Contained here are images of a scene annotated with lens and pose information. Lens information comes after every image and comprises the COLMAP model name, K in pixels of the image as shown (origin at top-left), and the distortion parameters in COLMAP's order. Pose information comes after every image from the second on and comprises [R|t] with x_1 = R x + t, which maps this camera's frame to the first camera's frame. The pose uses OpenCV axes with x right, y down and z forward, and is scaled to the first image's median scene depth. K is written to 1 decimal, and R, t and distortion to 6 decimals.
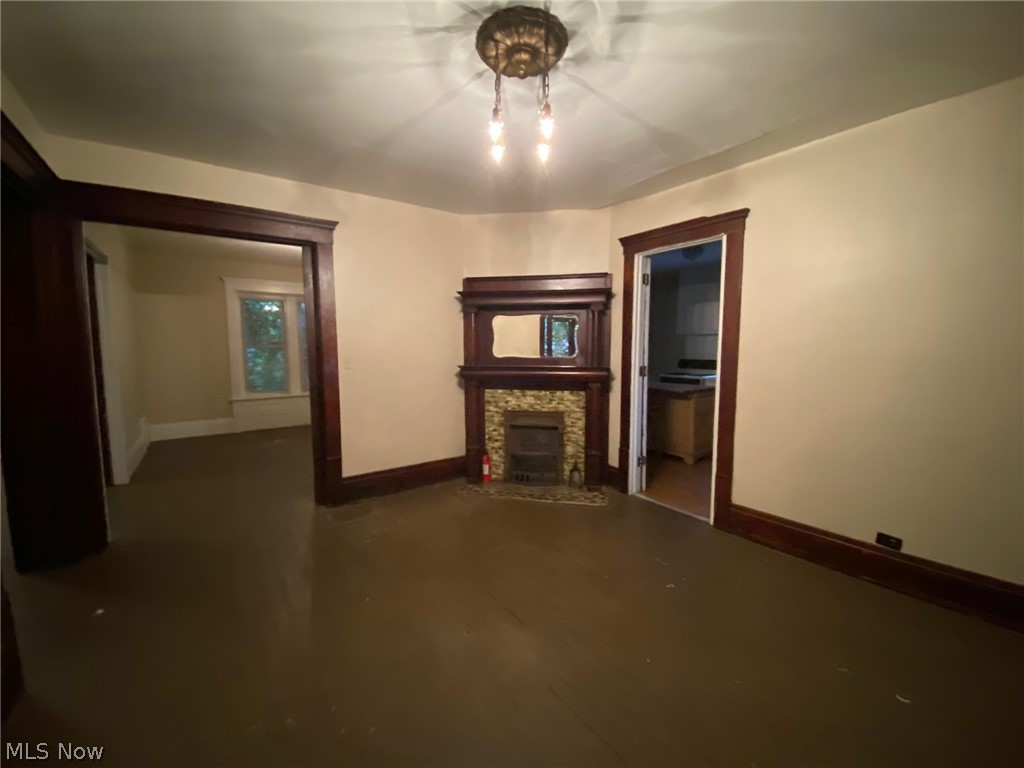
lens RADIAL K [[407.1, 0, 512.6], [0, 407.1, 387.9], [0, 0, 1]] dist [-0.020058, -0.006910]
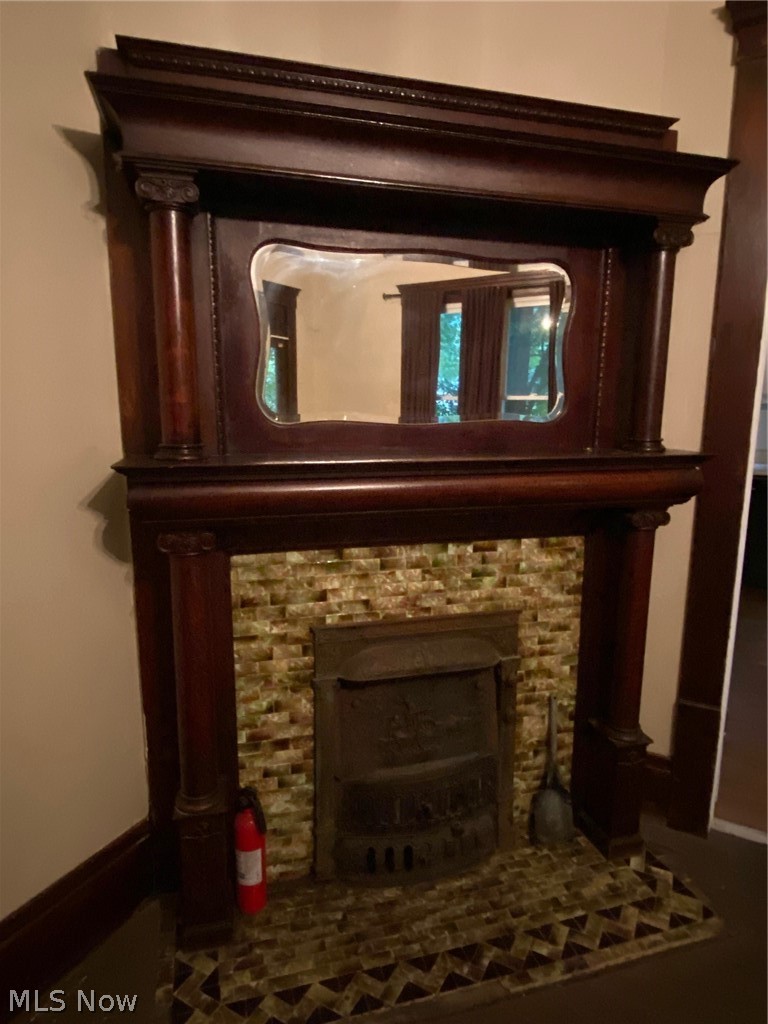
lens RADIAL K [[608.5, 0, 383.1], [0, 608.5, 508.2], [0, 0, 1]] dist [-0.007830, -0.002430]
pose [[0.892083, -0.066160, 0.447001, -0.149403], [0.026668, 0.995208, 0.094078, -0.056455], [-0.451083, -0.072005, 0.889573, 0.652984]]
